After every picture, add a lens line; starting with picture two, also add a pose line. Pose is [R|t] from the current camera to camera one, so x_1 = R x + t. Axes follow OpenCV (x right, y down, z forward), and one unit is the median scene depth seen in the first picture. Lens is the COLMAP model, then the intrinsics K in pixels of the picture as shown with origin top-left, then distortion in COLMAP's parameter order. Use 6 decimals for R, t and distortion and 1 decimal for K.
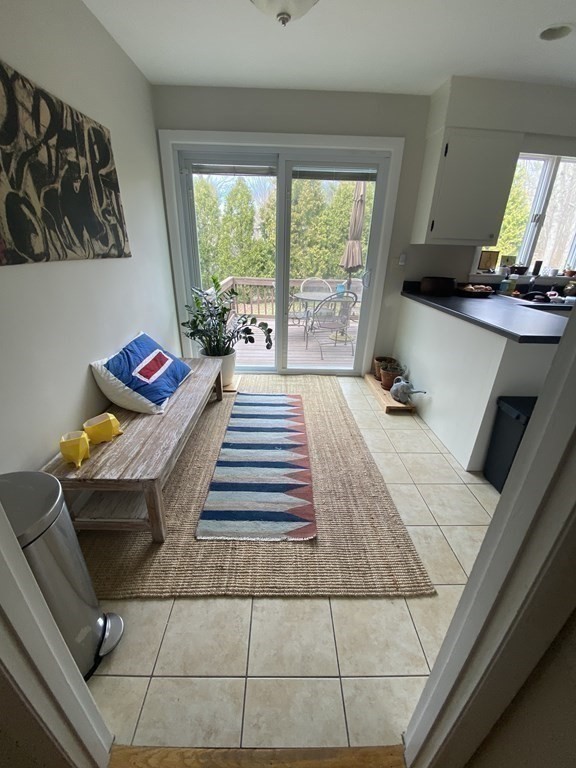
lens RADIAL K [[309.1, 0, 288.0], [0, 309.1, 384.0], [0, 0, 1]] dist [0.040262, -0.031072]
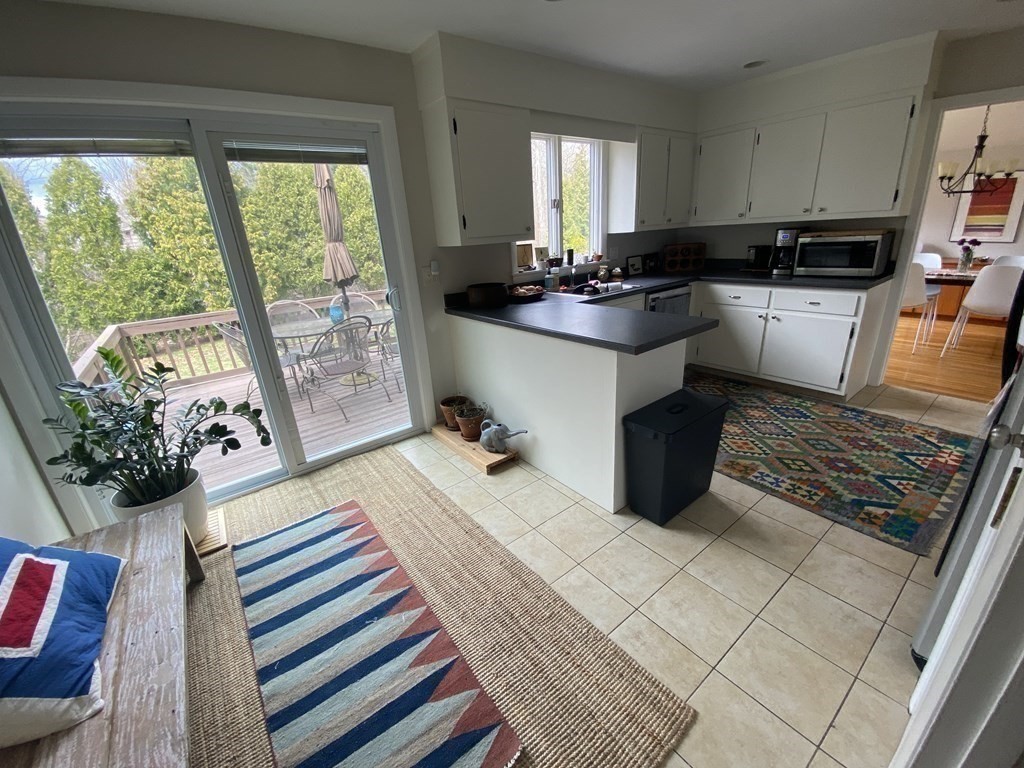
lens RADIAL K [[412.1, 0, 507.9], [0, 412.1, 385.3], [0, 0, 1]] dist [0.040262, -0.031072]
pose [[0.805002, -0.278434, 0.523877, -0.085288], [0.315040, 0.948863, 0.020211, -0.104198], [-0.502715, 0.148772, 0.851554, 0.130145]]
